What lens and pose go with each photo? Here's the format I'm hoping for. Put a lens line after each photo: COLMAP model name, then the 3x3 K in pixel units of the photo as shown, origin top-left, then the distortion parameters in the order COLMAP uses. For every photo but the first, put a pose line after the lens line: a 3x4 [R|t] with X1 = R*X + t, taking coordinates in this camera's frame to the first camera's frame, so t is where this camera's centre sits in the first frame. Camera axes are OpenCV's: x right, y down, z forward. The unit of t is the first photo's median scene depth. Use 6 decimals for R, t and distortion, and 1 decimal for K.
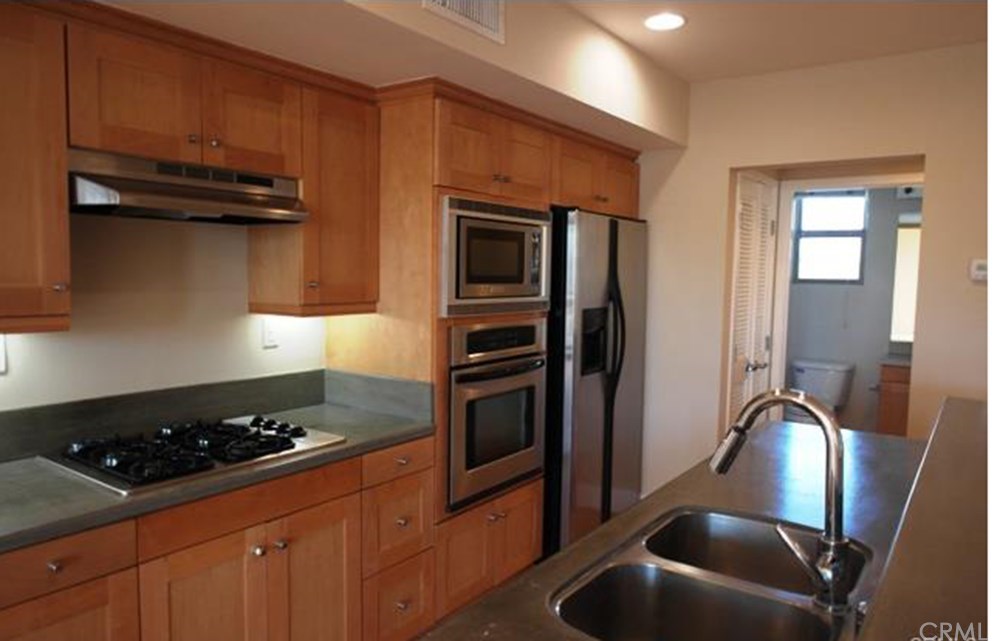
lens RADIAL K [[695.6, 0, 495.2], [0, 695.6, 332.3], [0, 0, 1]] dist [-0.001057, 0.000626]
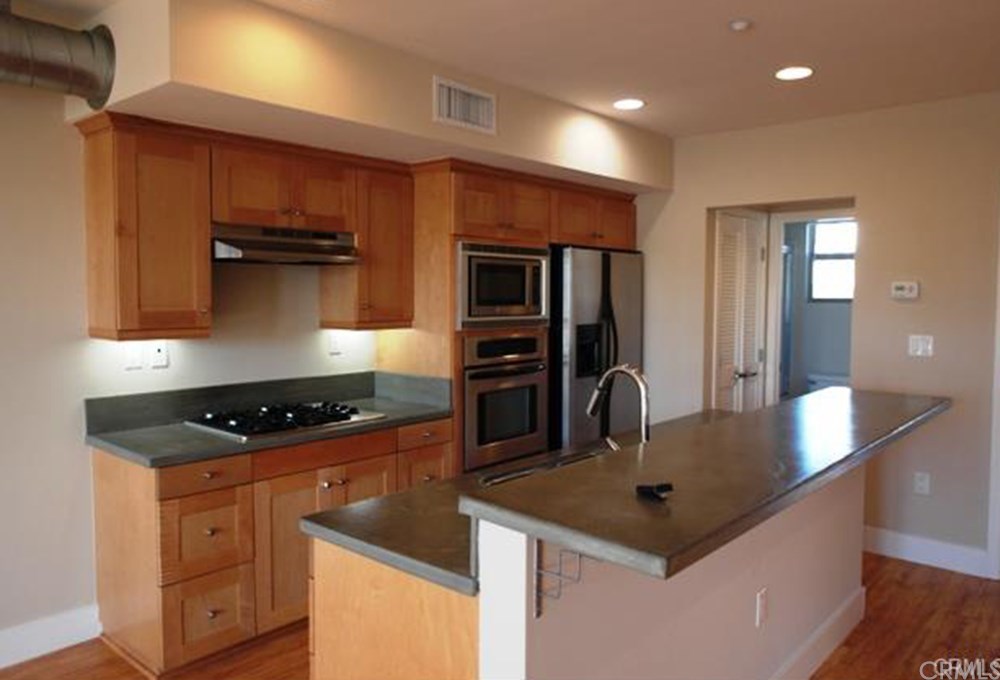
lens RADIAL K [[735.8, 0, 500.0], [0, 735.8, 340.0], [0, 0, 1]] dist [0.001302, 0.000588]
pose [[0.995186, -0.005565, -0.097849, 0.145747], [0.003194, 0.999698, -0.024370, 0.032414], [0.097955, 0.023940, 0.994903, -0.421542]]
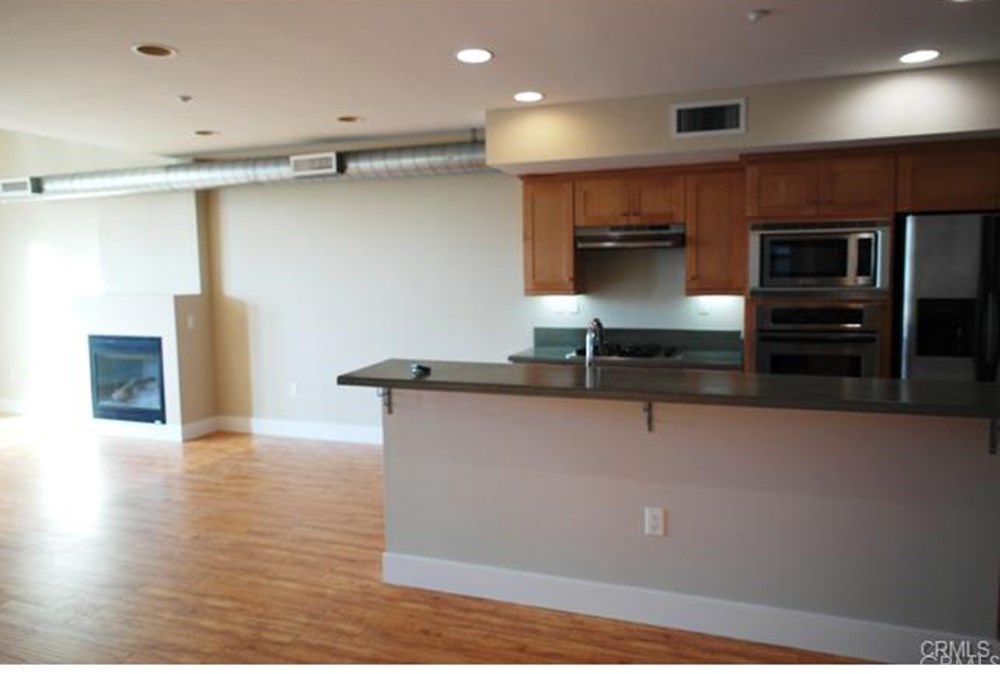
lens RADIAL K [[712.4, 0, 500.0], [0, 712.4, 337.0], [0, 0, 1]] dist [-0.001123, 0.003129]
pose [[0.272094, 0.069165, -0.959782, 1.356394], [-0.069055, 0.996245, 0.052216, 0.022271], [0.959790, 0.052070, 0.275849, -0.011546]]
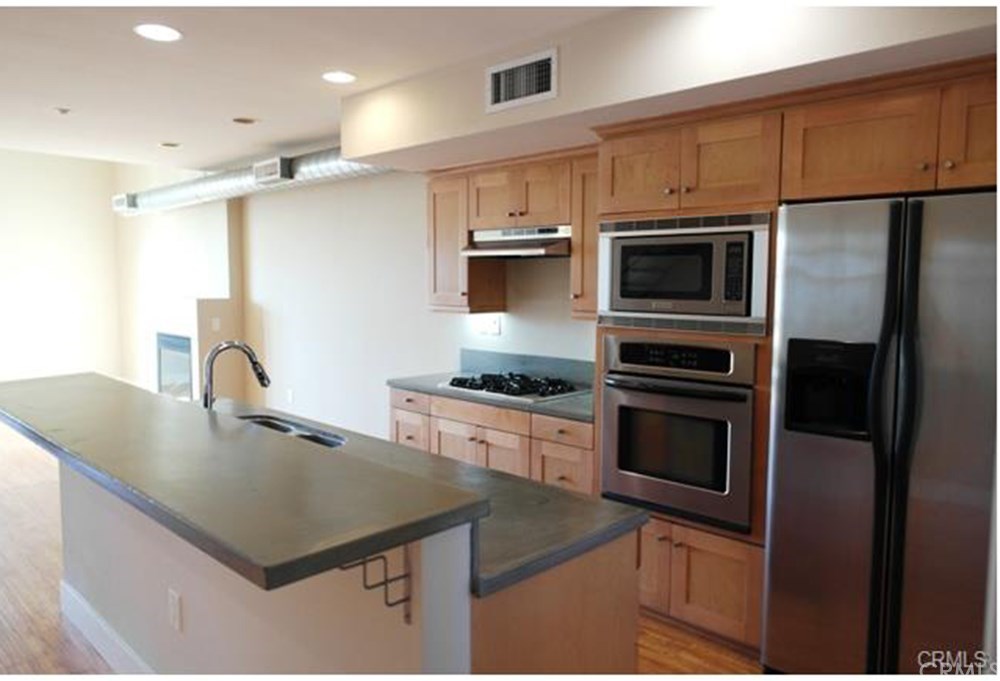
lens RADIAL K [[704.0, 0, 500.0], [0, 704.0, 340.5], [0, 0, 1]] dist [0.001923, 0.000600]
pose [[-0.149353, 0.062211, -0.986825, 1.115066], [-0.099731, 0.991981, 0.077630, -0.071342], [0.983742, 0.110011, -0.141951, 0.997864]]
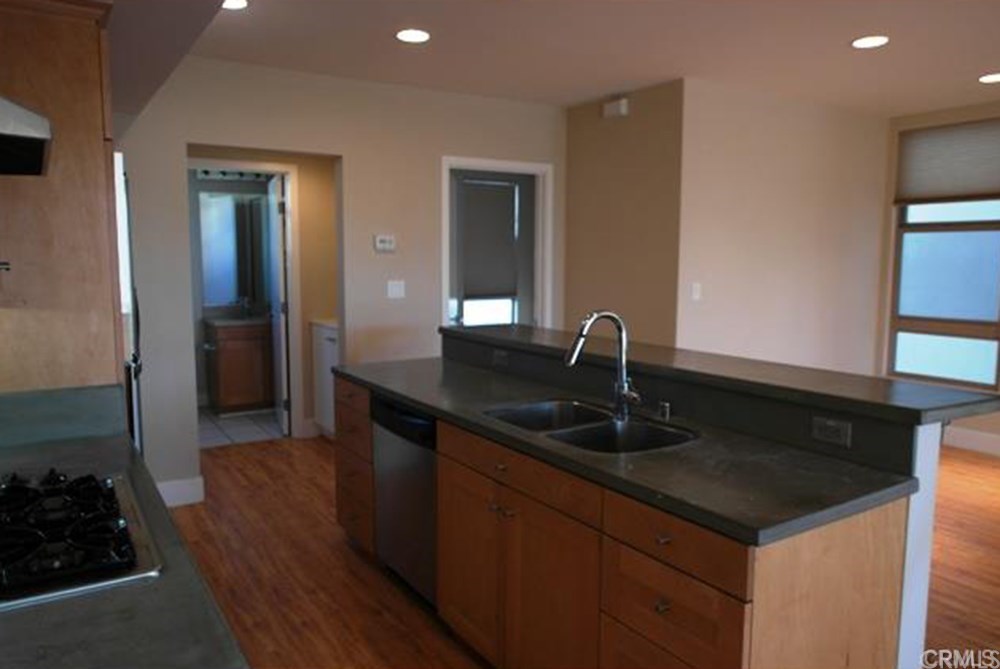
lens RADIAL K [[709.8, 0, 500.0], [0, 709.8, 334.5], [0, 0, 1]] dist [-0.010211, -0.001057]
pose [[0.368493, -0.121113, 0.921708, -0.678176], [0.086422, 0.991647, 0.095752, -0.024651], [-0.925605, 0.044371, 0.375881, 0.270515]]
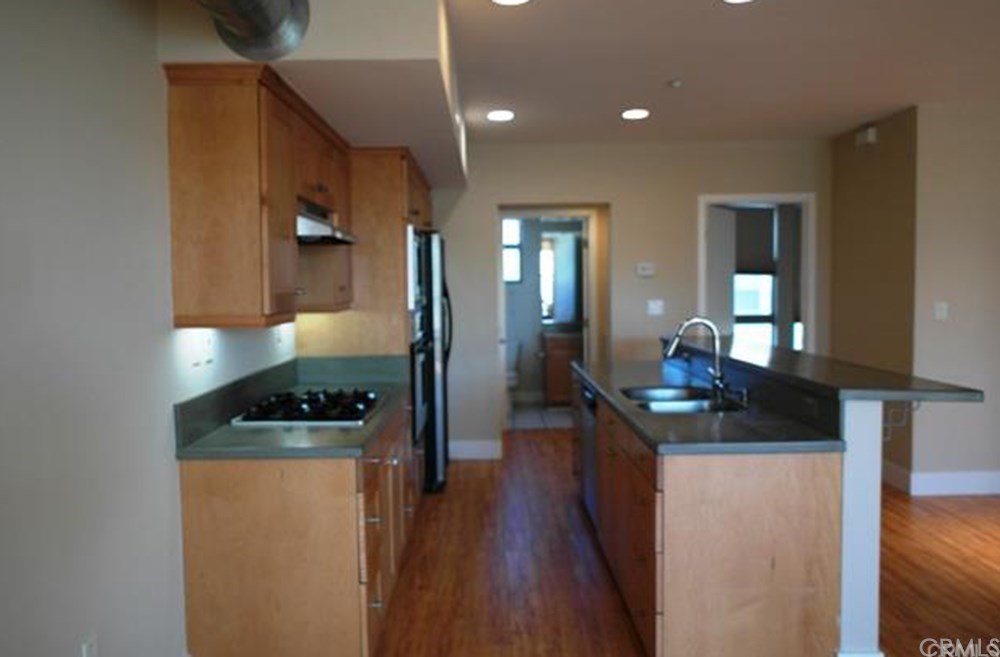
lens RADIAL K [[729.2, 0, 500.0], [0, 729.2, 328.5], [0, 0, 1]] dist [0.008546, 0.004315]
pose [[0.804696, -0.067000, 0.589894, -0.817406], [0.080726, 0.996732, 0.003087, 0.028766], [-0.588173, 0.045136, 0.807475, -0.332252]]
